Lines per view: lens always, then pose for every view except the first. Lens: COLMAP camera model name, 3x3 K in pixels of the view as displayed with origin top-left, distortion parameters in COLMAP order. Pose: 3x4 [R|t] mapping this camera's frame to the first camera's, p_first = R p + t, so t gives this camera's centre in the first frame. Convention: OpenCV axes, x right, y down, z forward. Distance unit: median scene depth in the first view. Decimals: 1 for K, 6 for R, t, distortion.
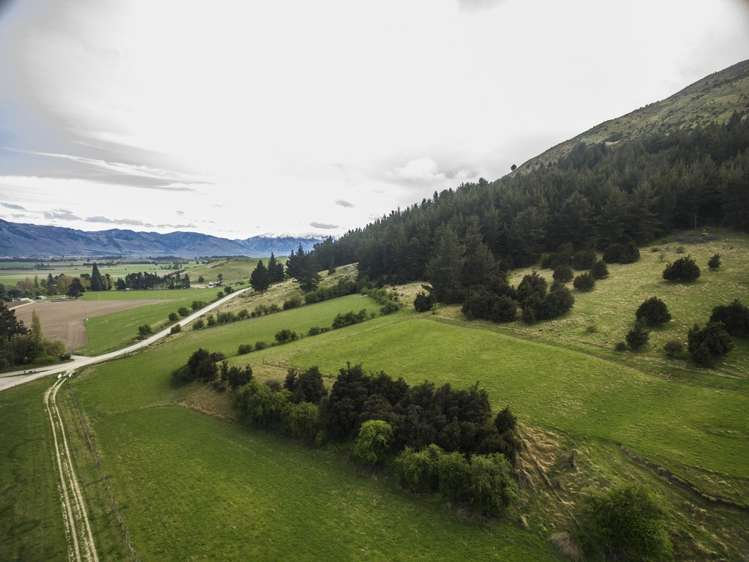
lens RADIAL K [[414.7, 0, 375.8], [0, 414.7, 282.6], [0, 0, 1]] dist [0.006362, -0.000340]
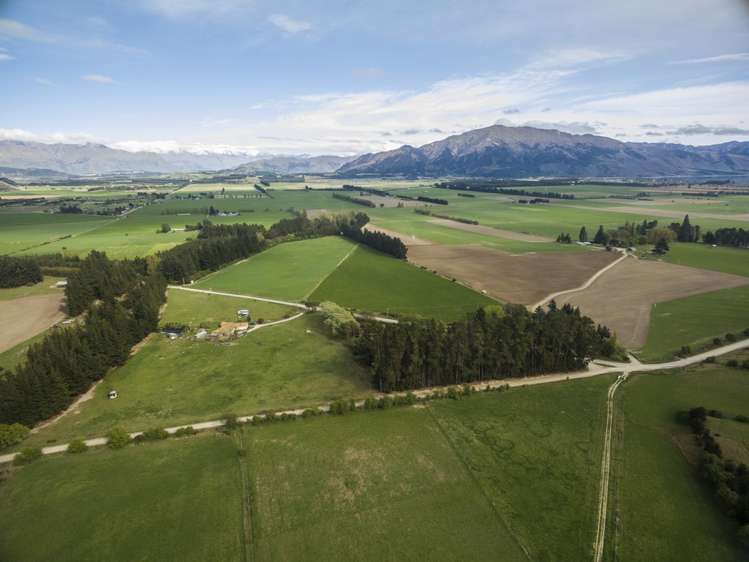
lens RADIAL K [[414.7, 0, 377.3], [0, 414.7, 285.2], [0, 0, 1]] dist [0.006362, -0.000340]
pose [[0.329228, 0.247440, -0.911253, 0.360733], [-0.071921, 0.968822, 0.237088, -0.424989], [0.941507, -0.012518, 0.336760, -0.485008]]
